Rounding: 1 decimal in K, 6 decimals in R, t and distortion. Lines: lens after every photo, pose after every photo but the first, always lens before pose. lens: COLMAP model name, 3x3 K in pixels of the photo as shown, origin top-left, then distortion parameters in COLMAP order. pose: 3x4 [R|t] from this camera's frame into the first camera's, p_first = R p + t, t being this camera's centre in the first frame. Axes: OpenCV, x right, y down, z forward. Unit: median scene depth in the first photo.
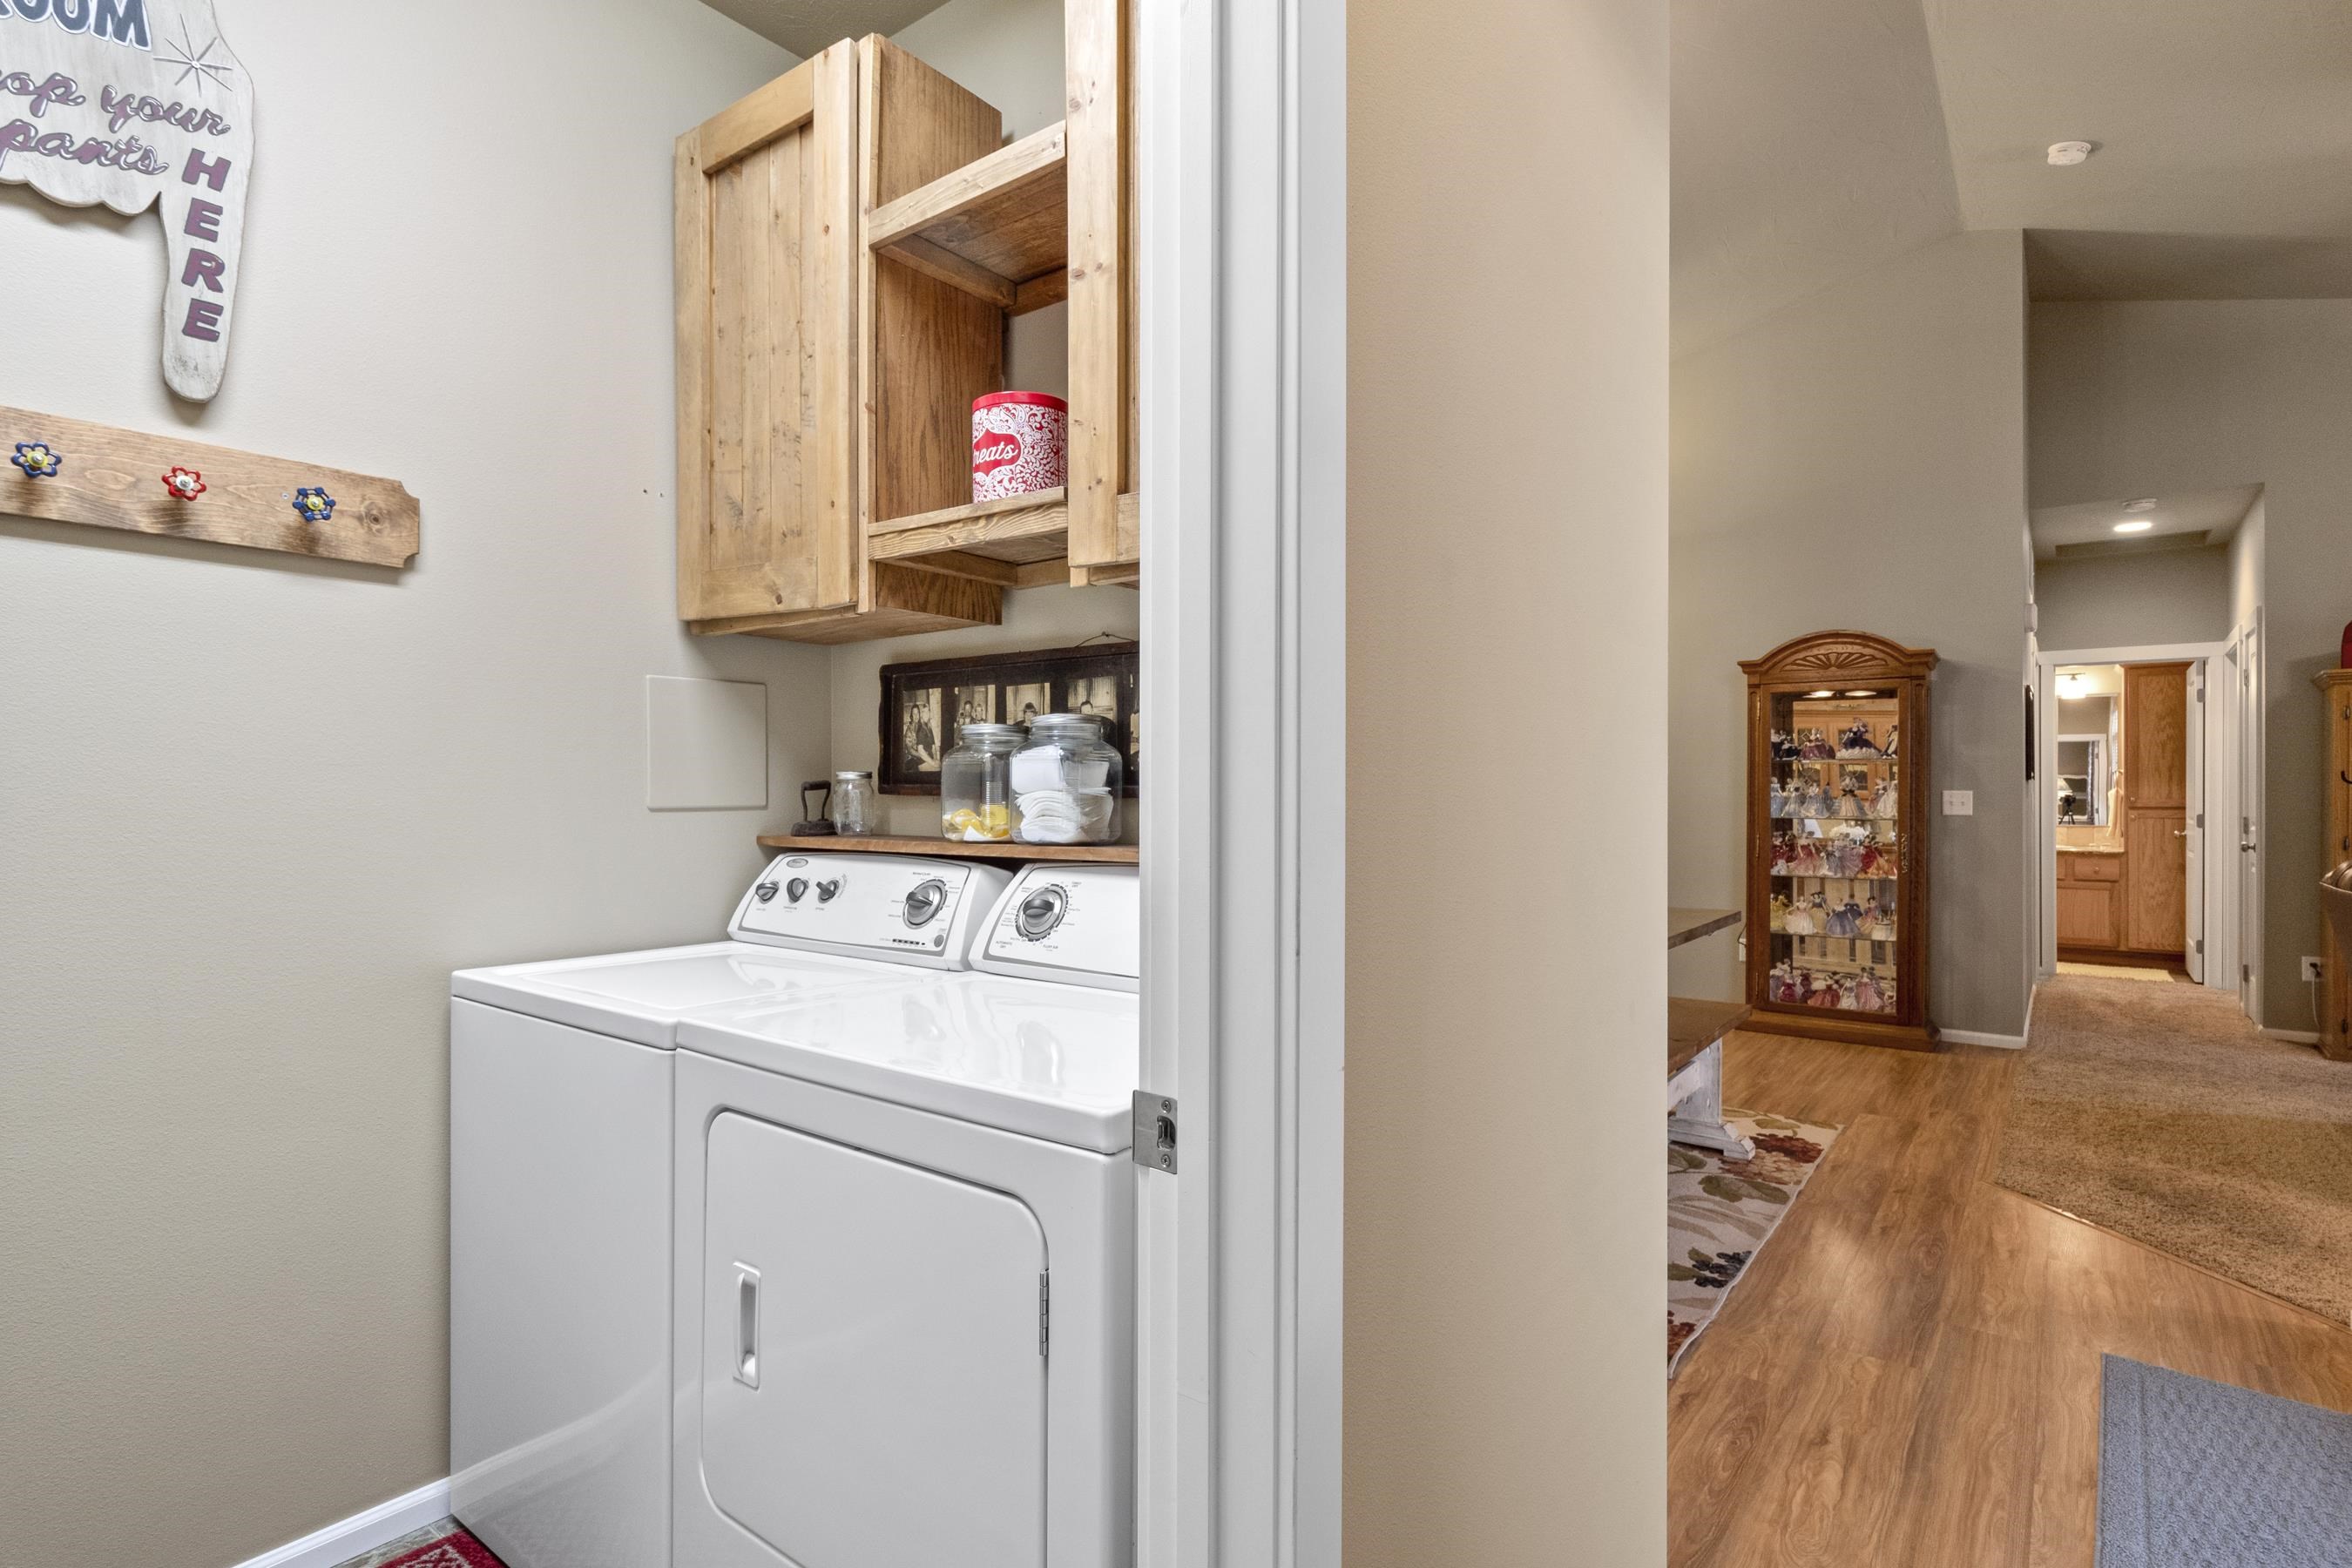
lens RADIAL K [[1153.6, 0, 1163.8], [0, 1153.6, 796.3], [0, 0, 1]] dist [0.008470, -0.005067]
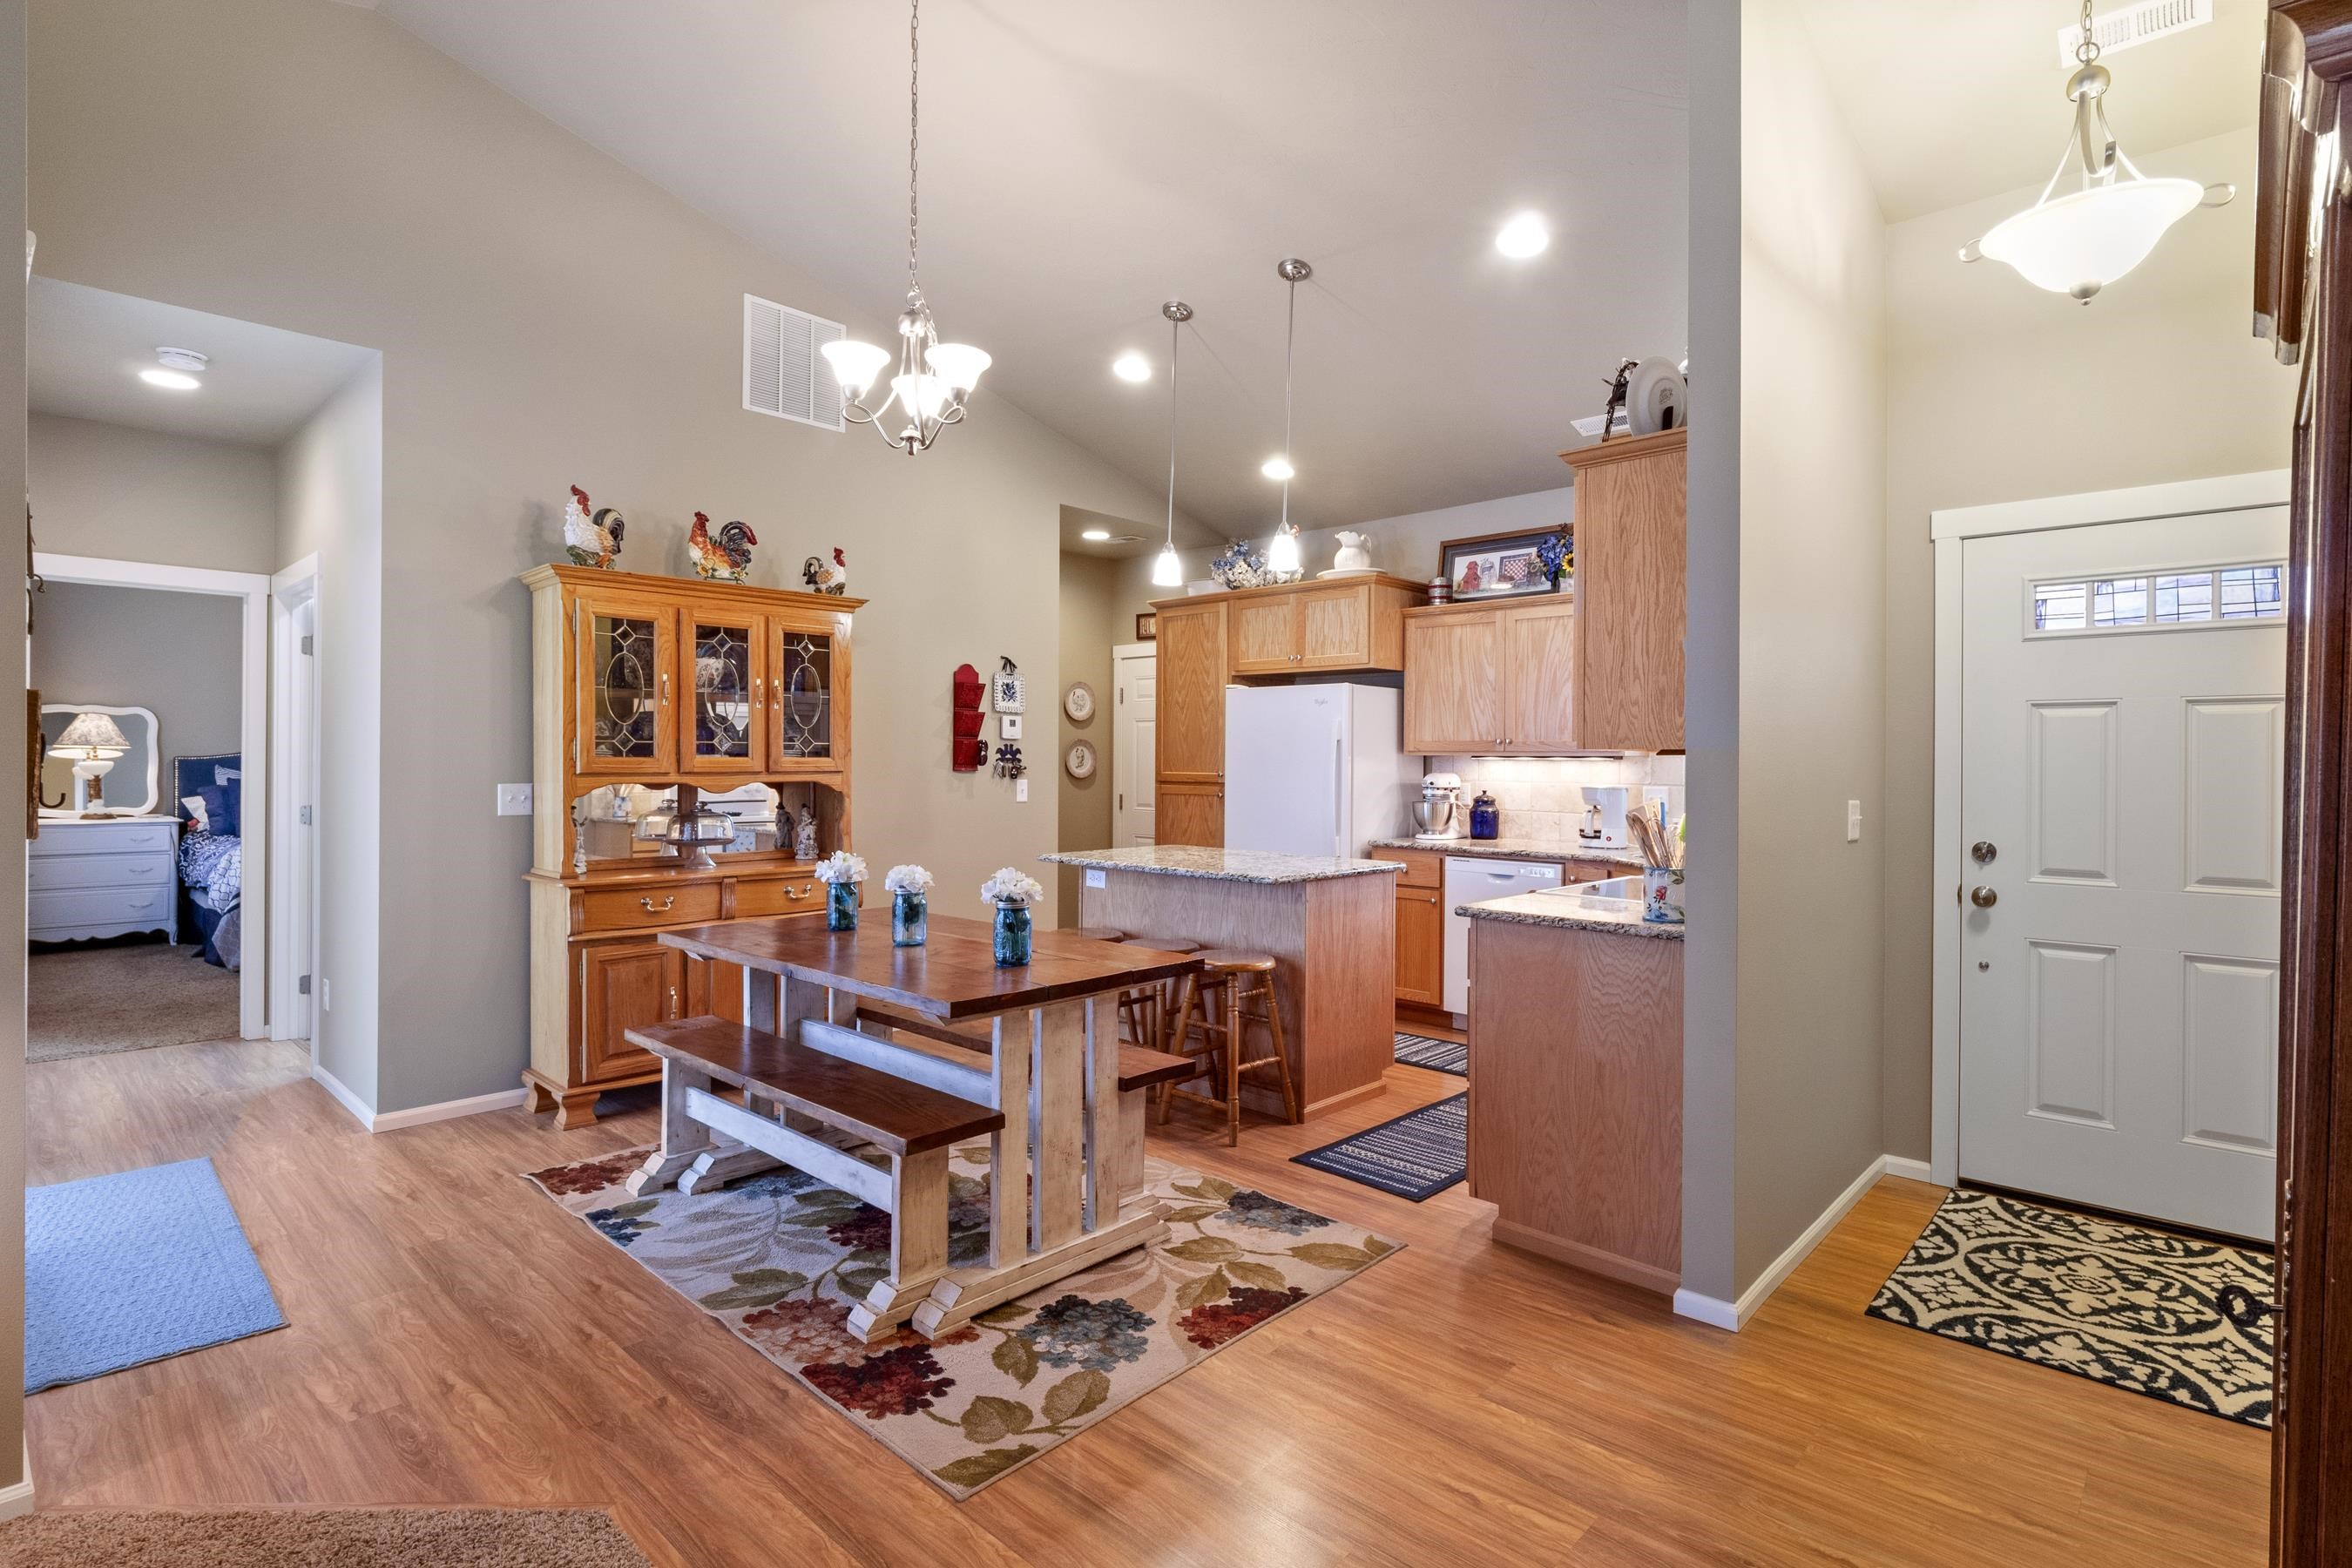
lens RADIAL K [[1153.6, 0, 1168.3], [0, 1153.6, 767.6], [0, 0, 1]] dist [0.008470, -0.005067]
pose [[-0.091130, 0.003575, -0.995833, 0.752704], [-0.007491, 0.999963, 0.004275, -0.022824], [0.995811, 0.007850, -0.091100, 0.792877]]
